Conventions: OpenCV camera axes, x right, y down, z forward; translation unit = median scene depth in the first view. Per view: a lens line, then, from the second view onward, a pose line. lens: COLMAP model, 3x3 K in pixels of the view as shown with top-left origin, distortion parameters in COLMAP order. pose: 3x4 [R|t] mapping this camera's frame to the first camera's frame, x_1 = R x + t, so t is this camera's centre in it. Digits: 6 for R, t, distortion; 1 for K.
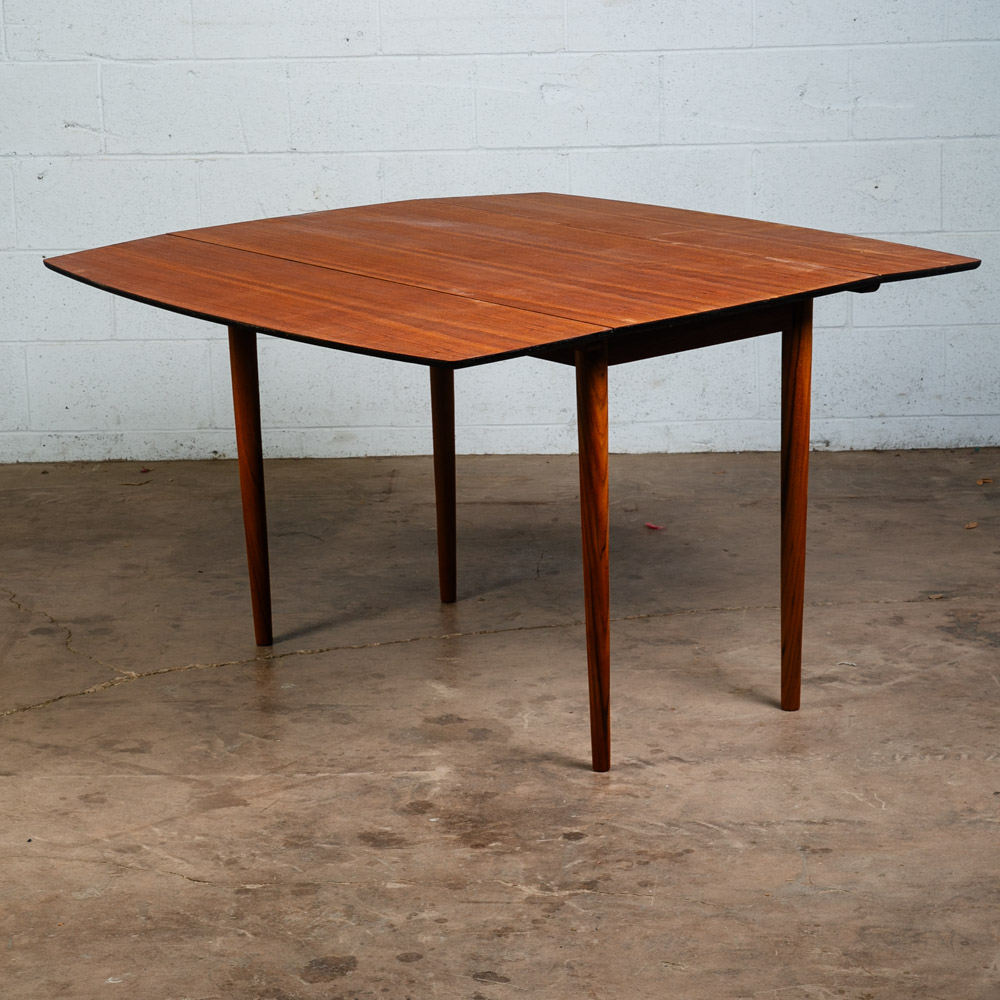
lens RADIAL K [[3291.8, 0, 501.6], [0, 3291.8, 467.5], [0, 0, 1]] dist [0.322833, 0.000000]
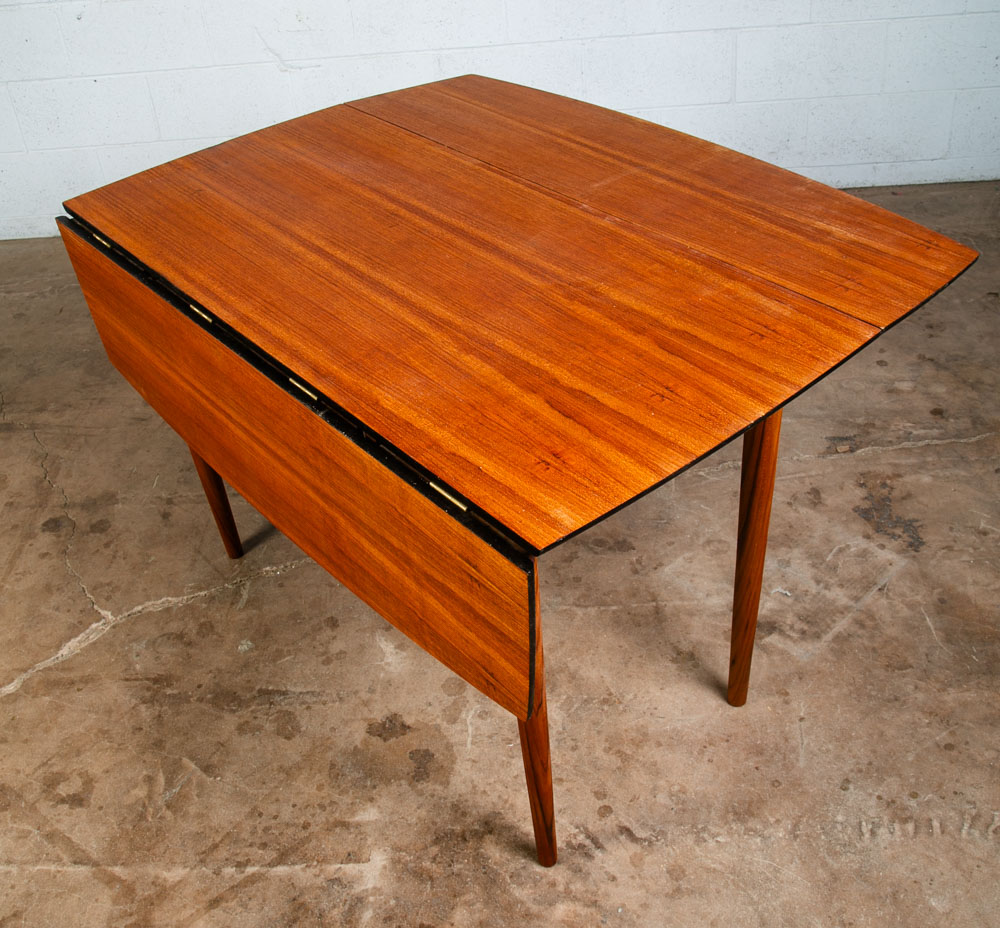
lens RADIAL K [[1200.6, 0, 497.1], [0, 1200.6, 449.5], [0, 0, 1]] dist [-0.049086, 0.000000]
pose [[0.998361, -0.048532, -0.030318, 0.029394], [0.056580, 0.916401, 0.396242, -0.136276], [0.008553, -0.397308, 0.917646, 0.678164]]
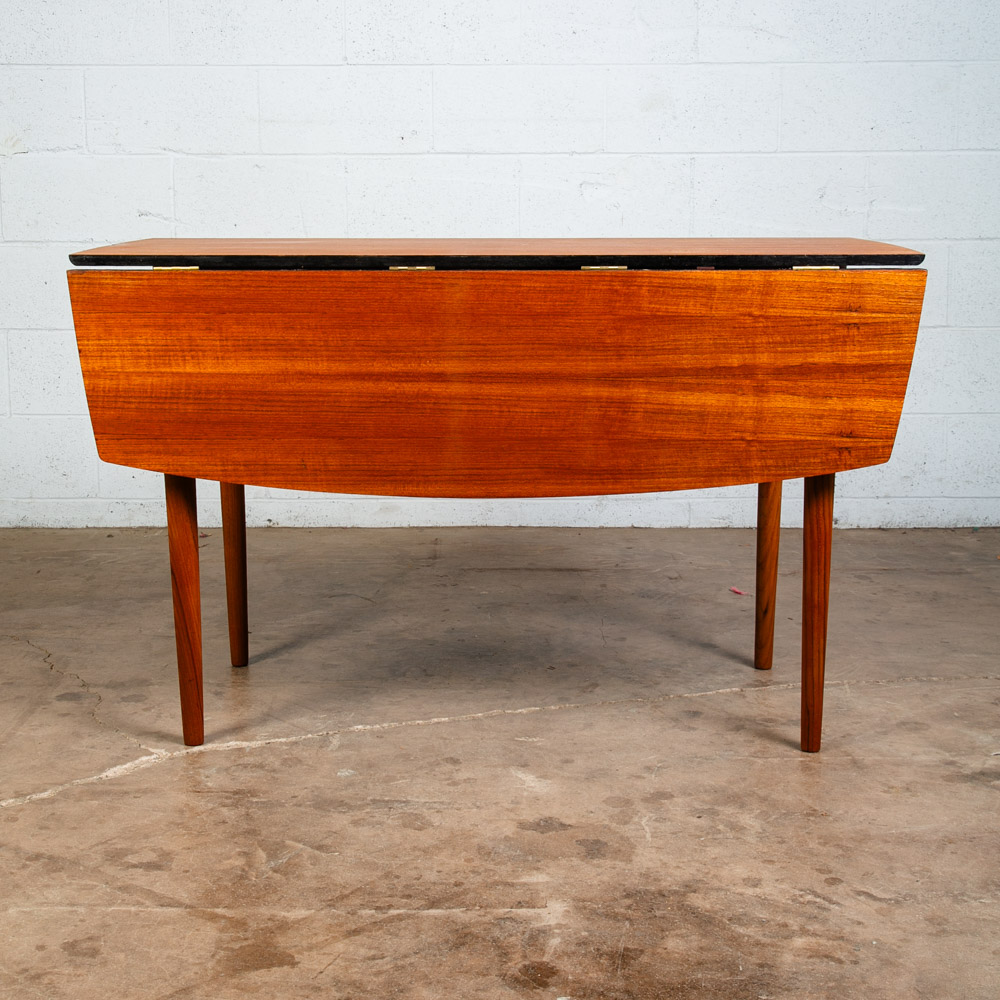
lens RADIAL K [[1758.4, 0, 480.9], [0, 1758.4, 440.8], [0, 0, 1]] dist [0.060764, 0.000000]
pose [[0.999442, 0.018137, 0.028065, -0.044531], [-0.015953, 0.996966, -0.076188, 0.015862], [-0.029361, 0.075698, 0.996698, 0.547909]]
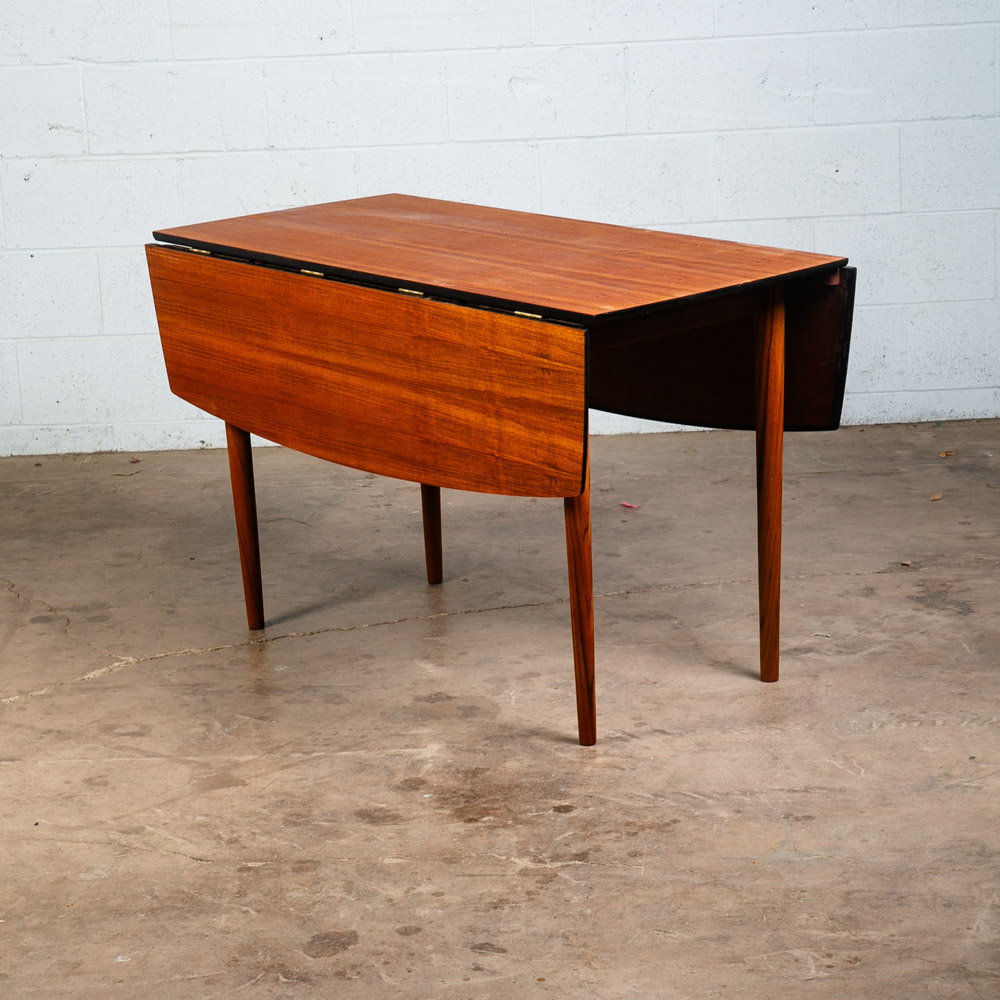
lens RADIAL K [[3136.6, 0, 471.3], [0, 3136.6, 514.0], [0, 0, 1]] dist [0.306921, 0.000000]
pose [[0.999766, -0.021597, 0.001192, -0.005364], [0.021566, 0.999531, 0.021759, -0.002161], [-0.001662, -0.021728, 0.999763, 0.017669]]
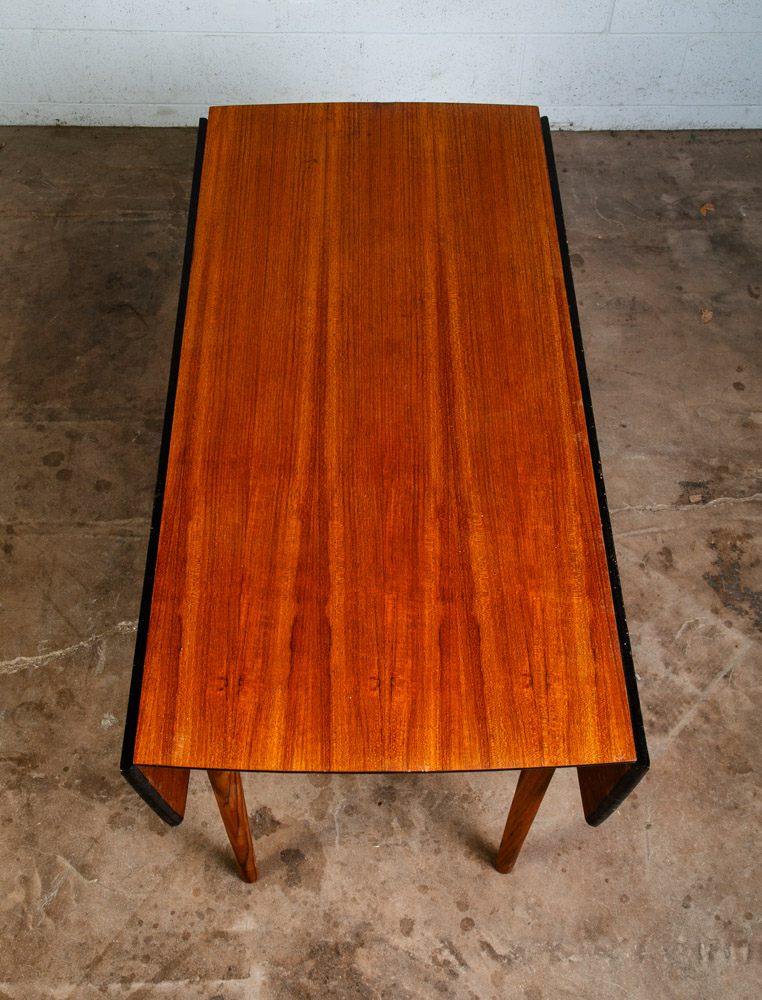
lens RADIAL K [[1178.5, 0, 378.8], [0, 1178.5, 524.7], [0, 0, 1]] dist [0.034975, 0.000000]
pose [[0.998031, -0.018465, 0.059935, -0.000079], [-0.025467, 0.754011, 0.656368, -0.230505], [-0.057312, -0.656602, 0.752056, 0.752866]]
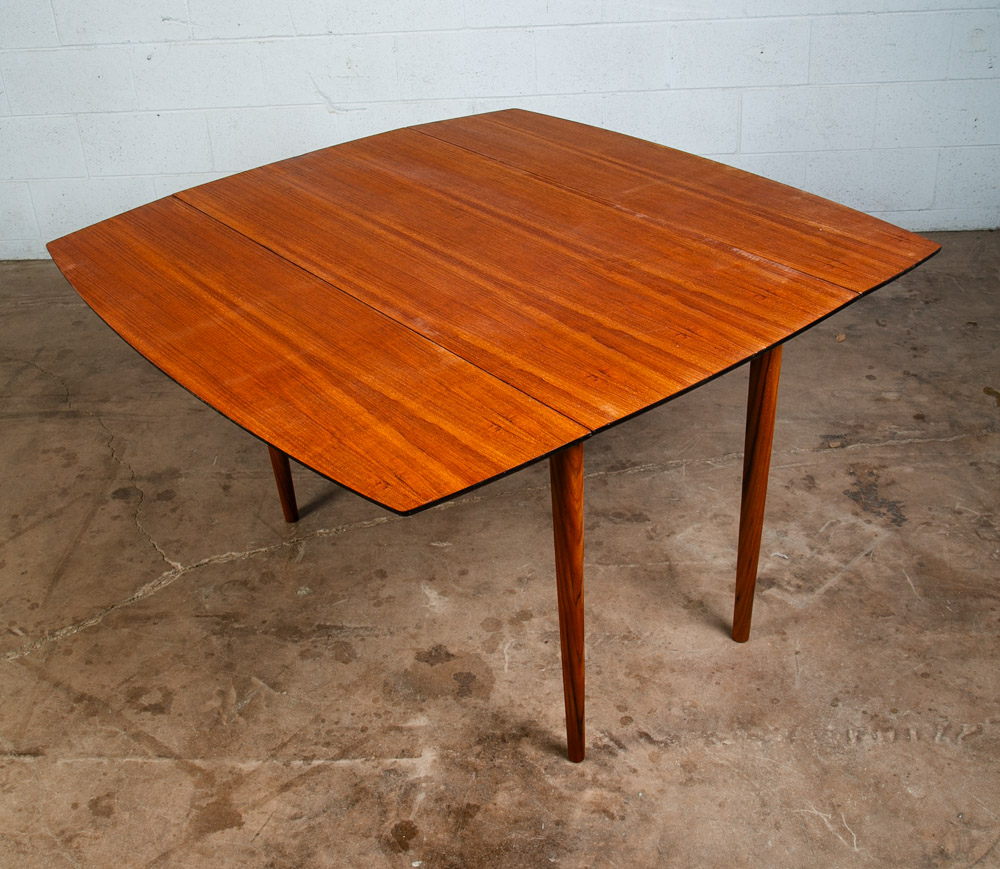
lens RADIAL K [[1269.3, 0, 499.6], [0, 1269.3, 400.8], [0, 0, 1]] dist [-0.039151, 0.000000]
pose [[0.999666, -0.022669, -0.012425, 0.011978], [0.025293, 0.956971, 0.289081, -0.126924], [0.005337, -0.289298, 0.957224, 0.589201]]
